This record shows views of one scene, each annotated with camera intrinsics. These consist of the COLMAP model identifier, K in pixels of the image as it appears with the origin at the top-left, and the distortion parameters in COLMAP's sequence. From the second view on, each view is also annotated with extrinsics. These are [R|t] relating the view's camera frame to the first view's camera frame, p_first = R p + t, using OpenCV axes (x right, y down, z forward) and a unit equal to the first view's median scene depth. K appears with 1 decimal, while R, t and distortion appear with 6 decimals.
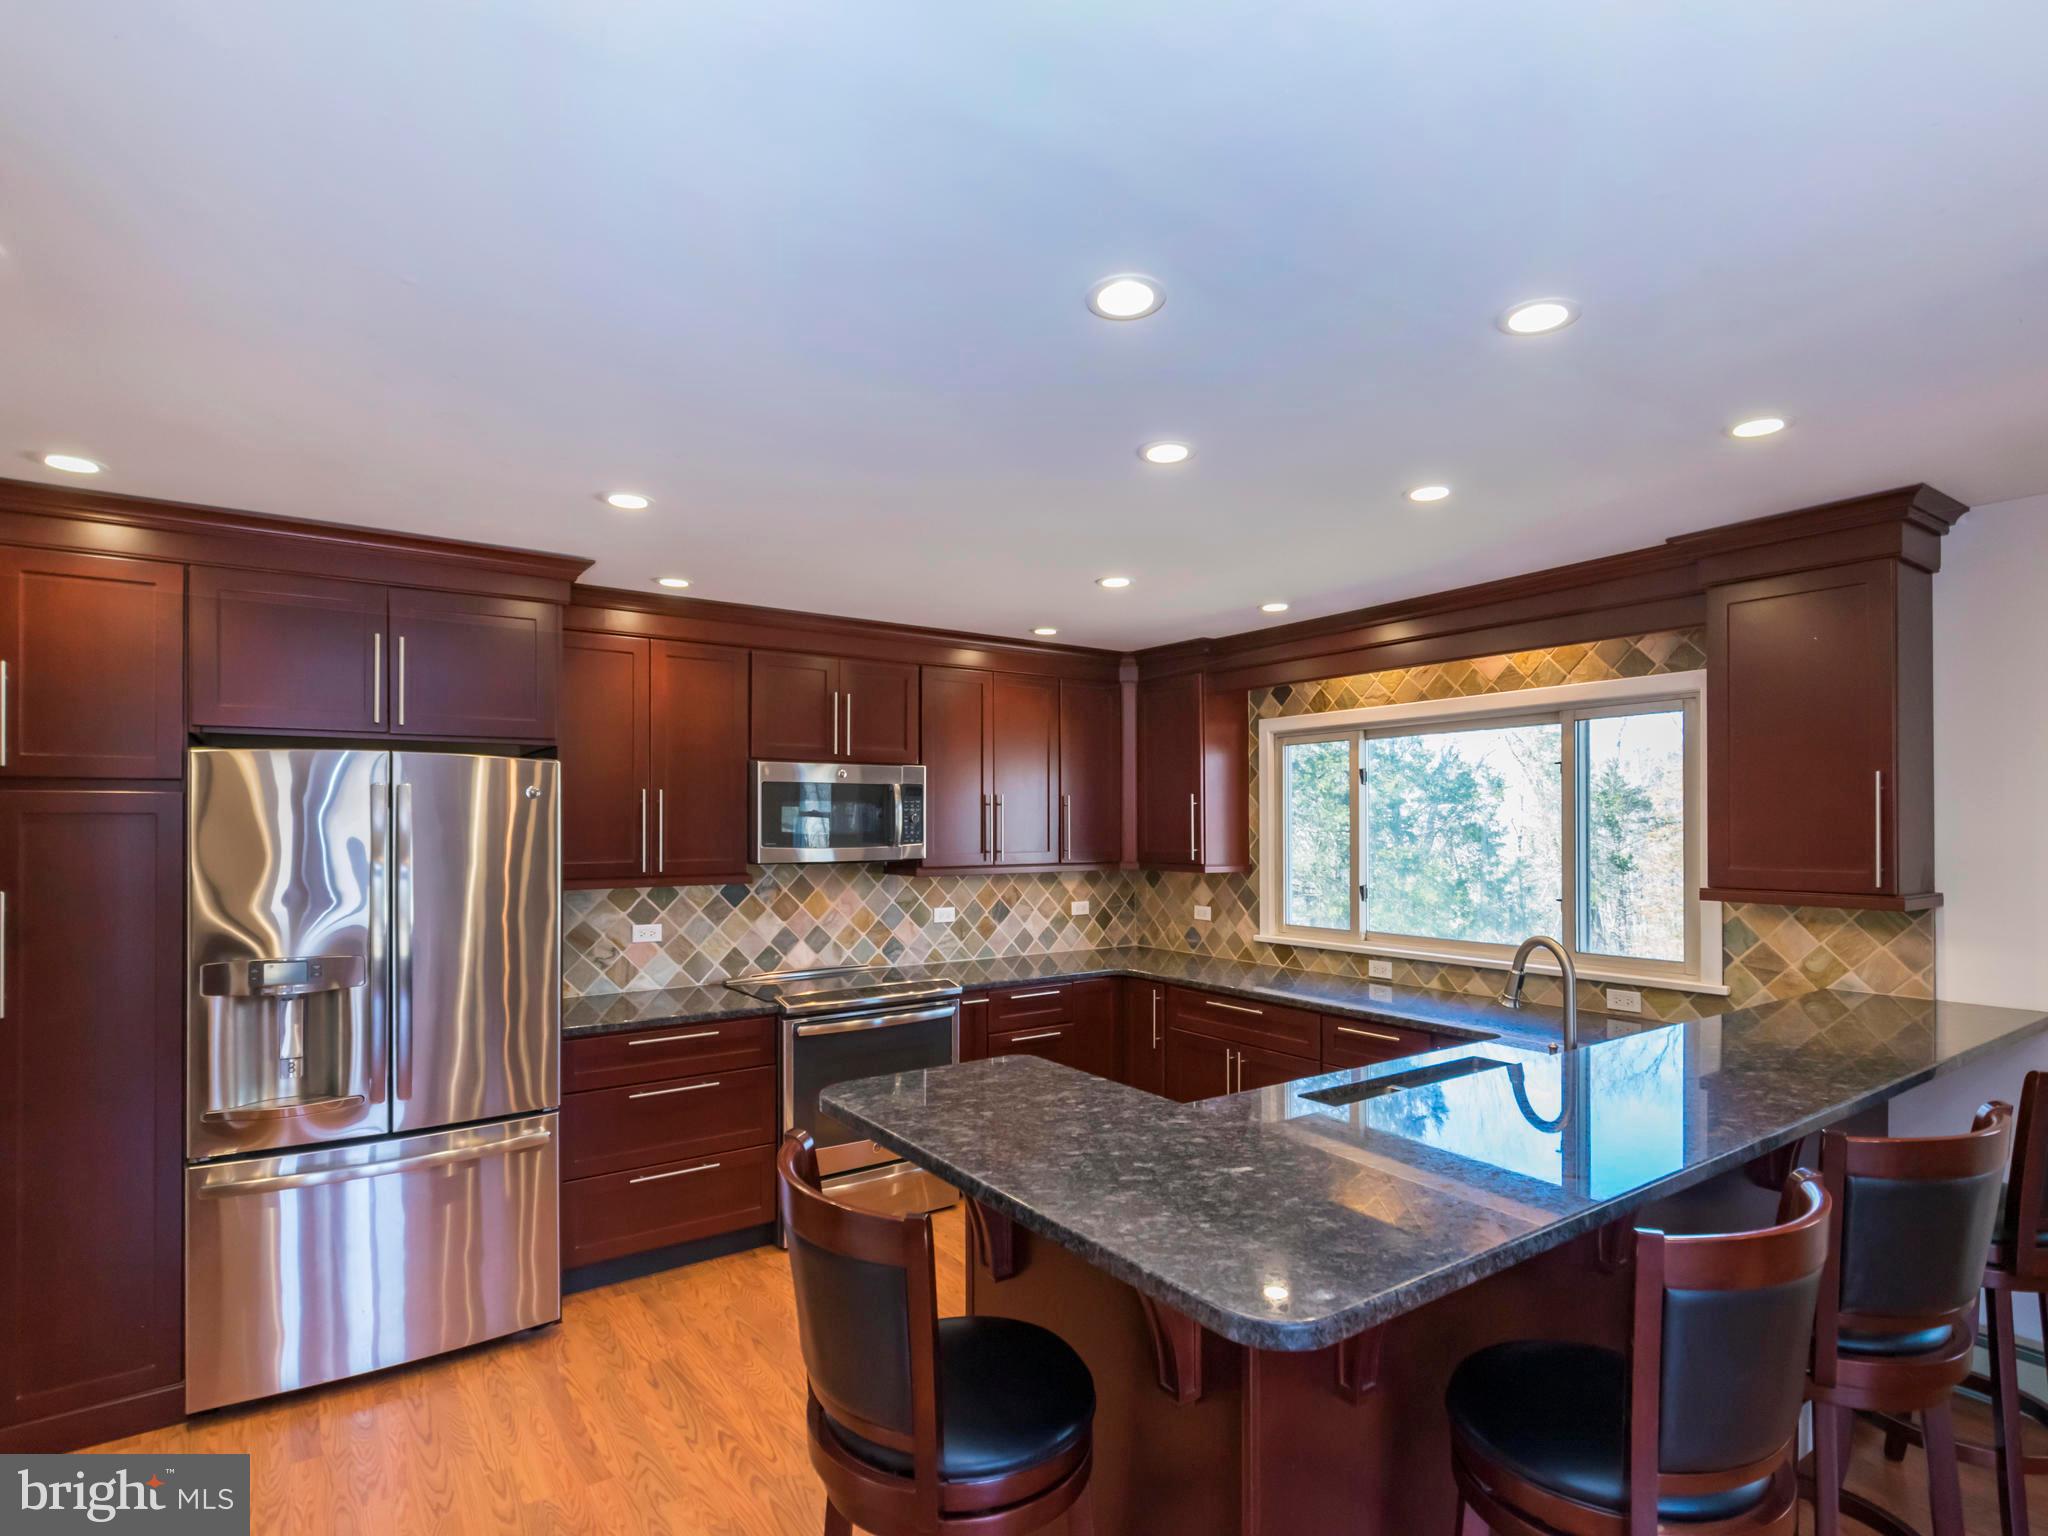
lens RADIAL K [[1037.0, 0, 1059.3], [0, 1037.0, 813.8], [0, 0, 1]] dist [-0.010673, 0.006553]
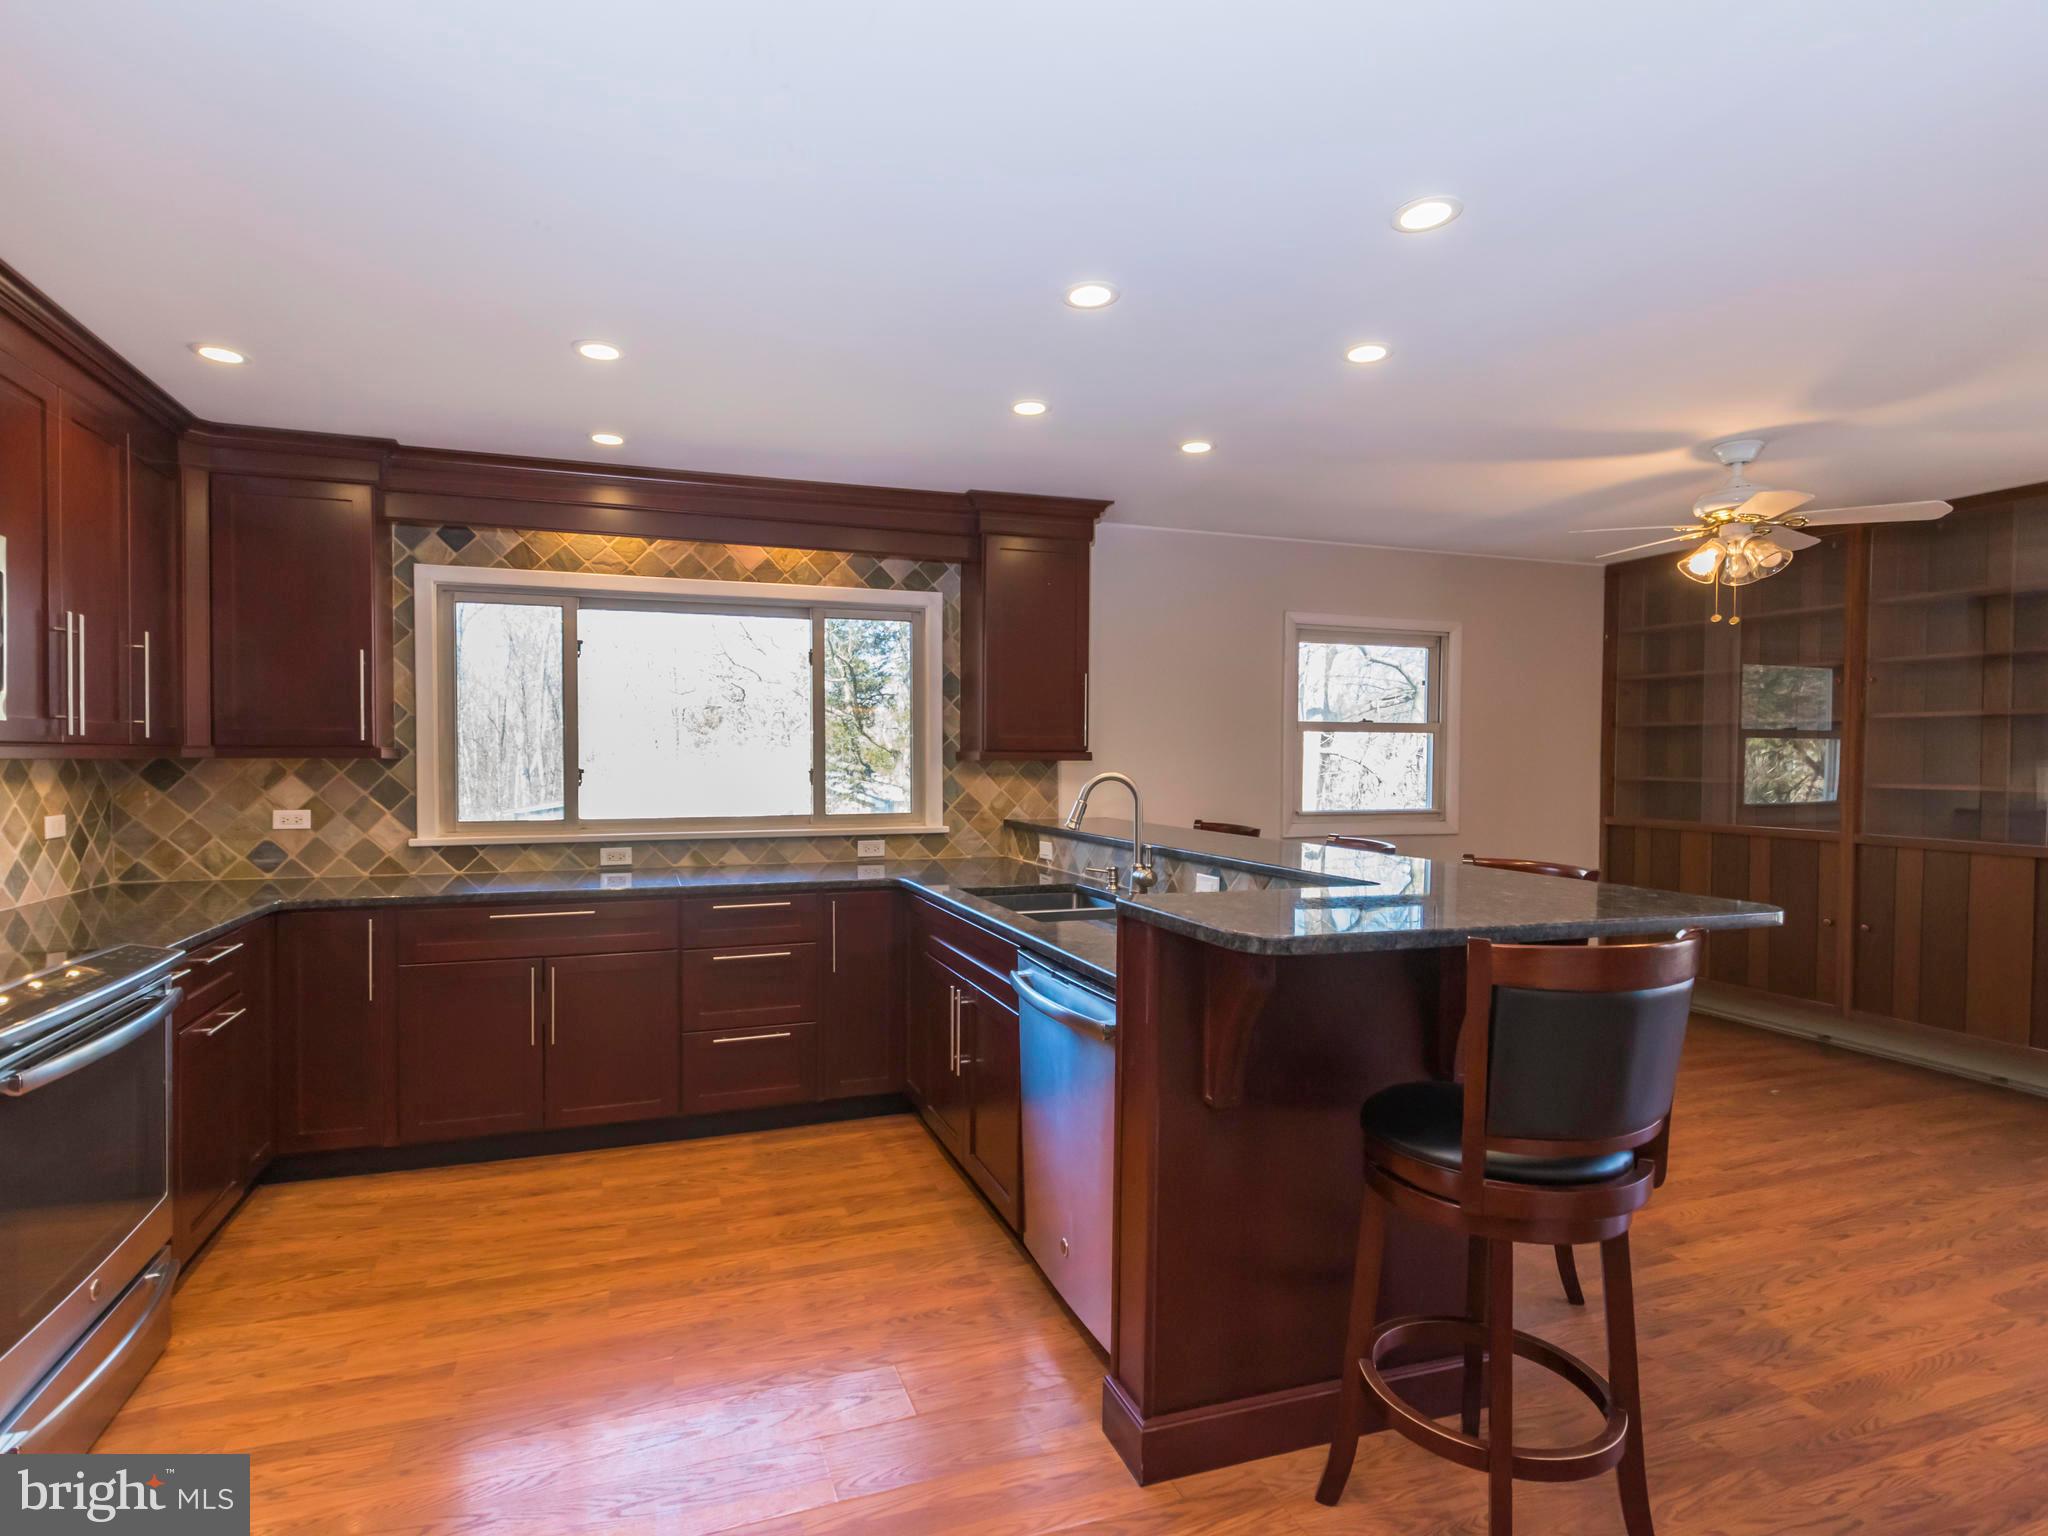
lens RADIAL K [[1037.0, 0, 972.5], [0, 1037.0, 750.8], [0, 0, 1]] dist [-0.010673, 0.006553]
pose [[0.296046, 0.010191, 0.955119, -0.470583], [-0.014191, 0.999880, -0.006270, 0.054288], [-0.955068, -0.011698, 0.296155, 0.405029]]
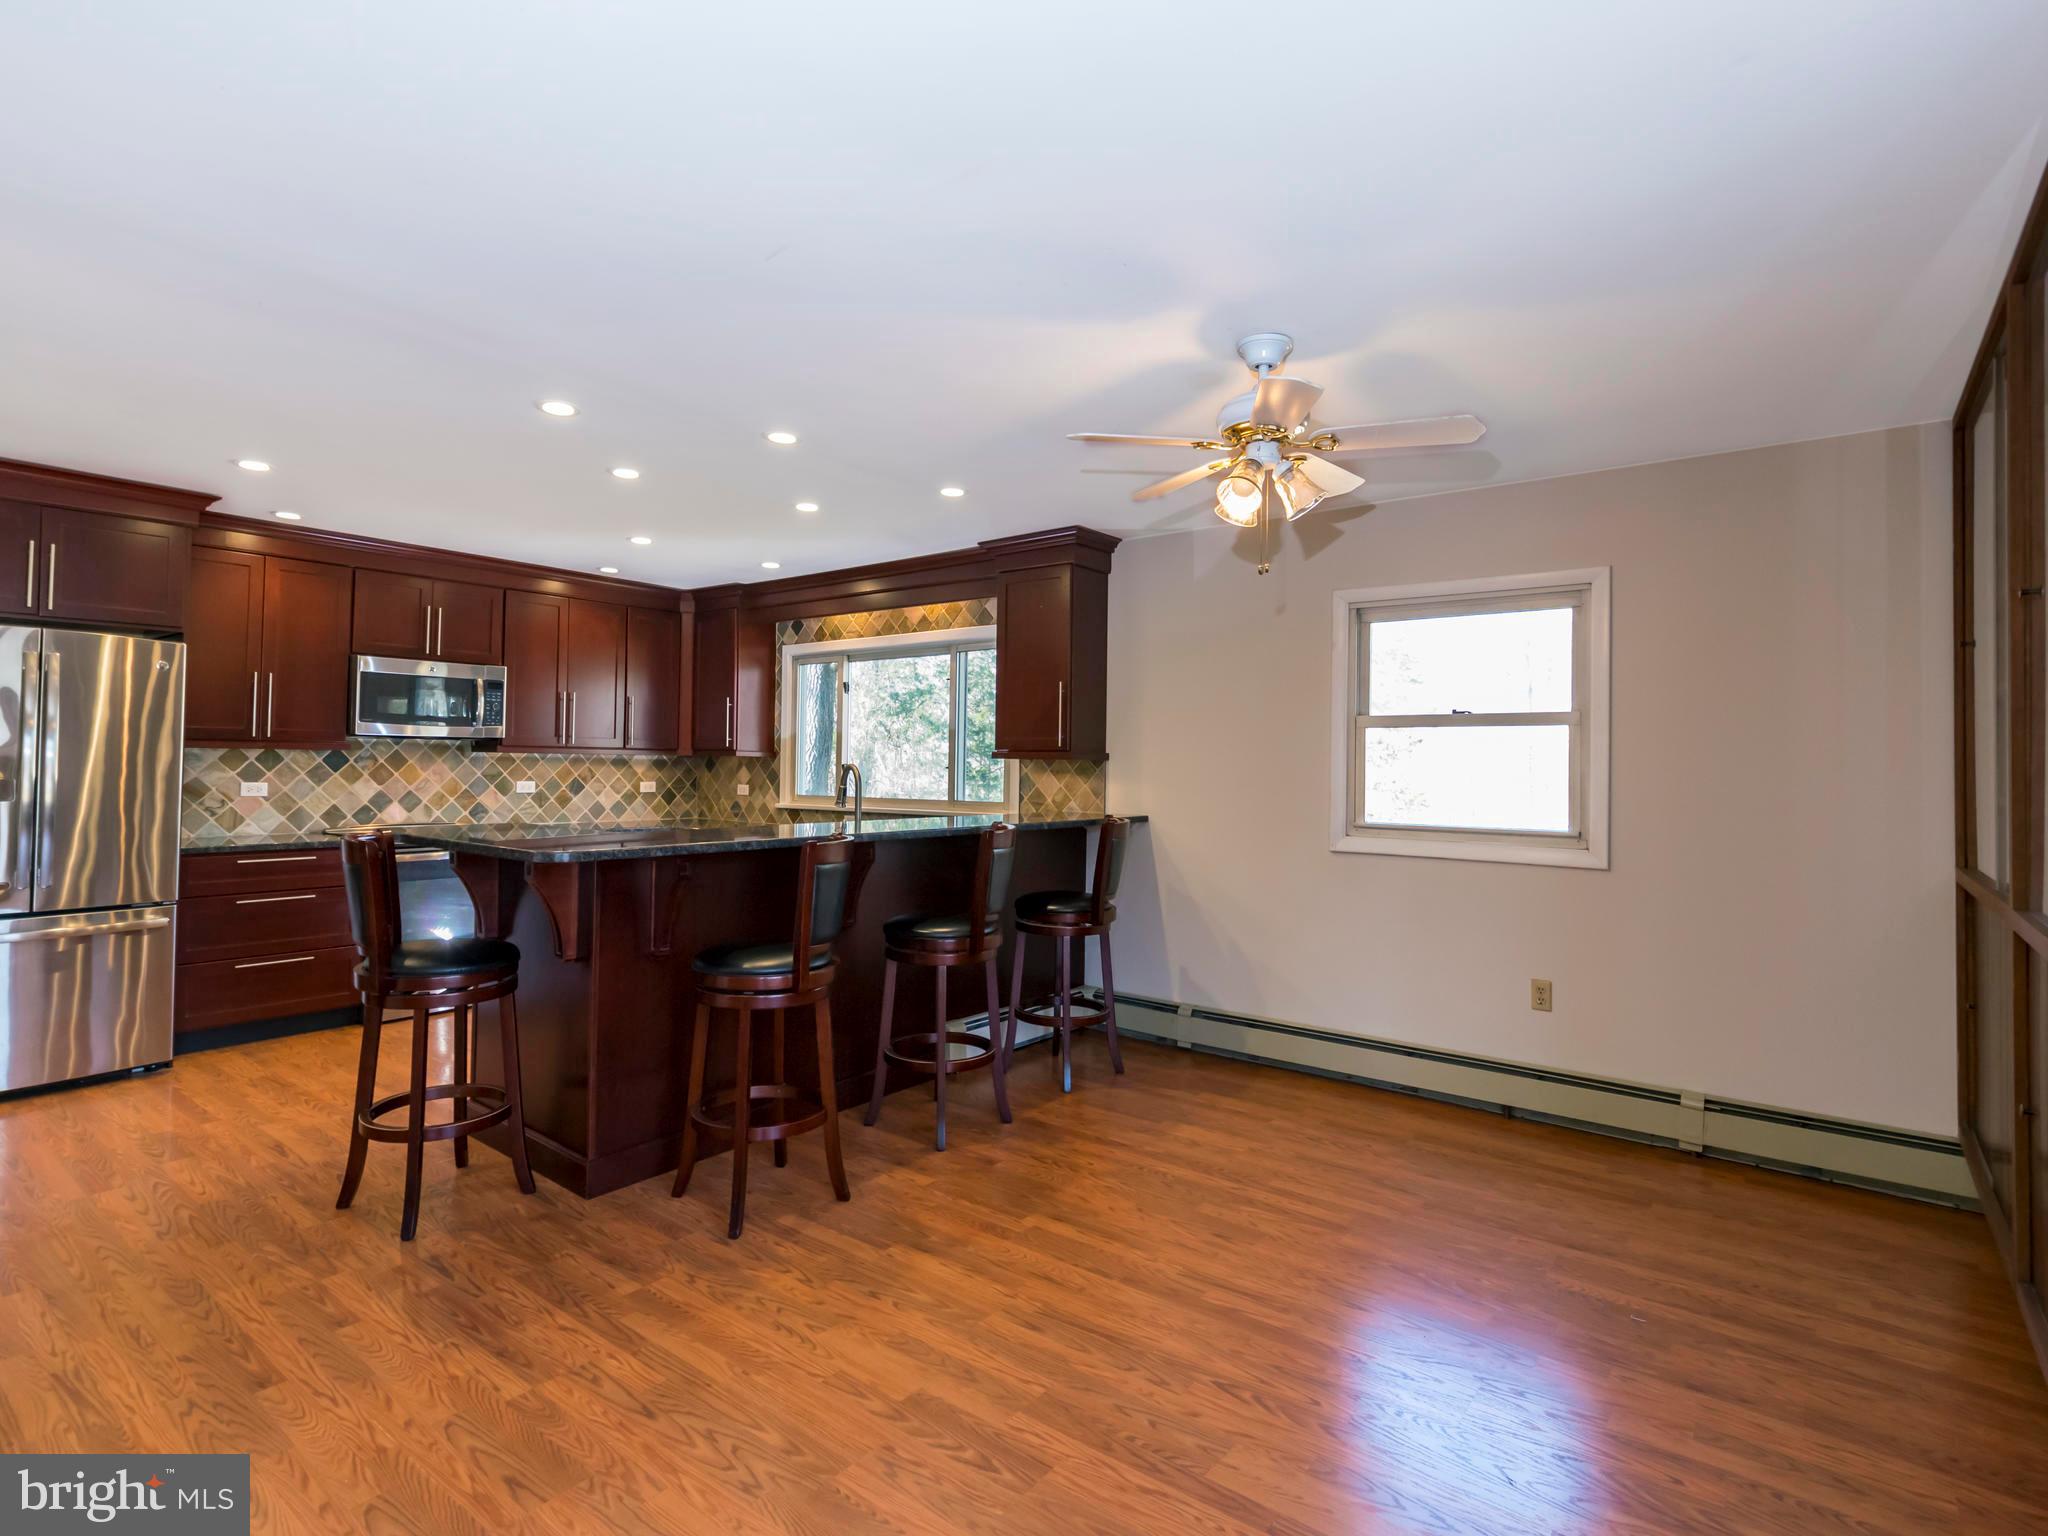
lens RADIAL K [[1037.0, 0, 1039.4], [0, 1037.0, 735.6], [0, 0, 1]] dist [-0.010673, 0.006553]
pose [[0.960117, 0.023302, 0.278625, 0.154207], [-0.018819, 0.999647, -0.018754, 0.051924], [-0.278964, 0.012763, 0.960217, -0.436494]]
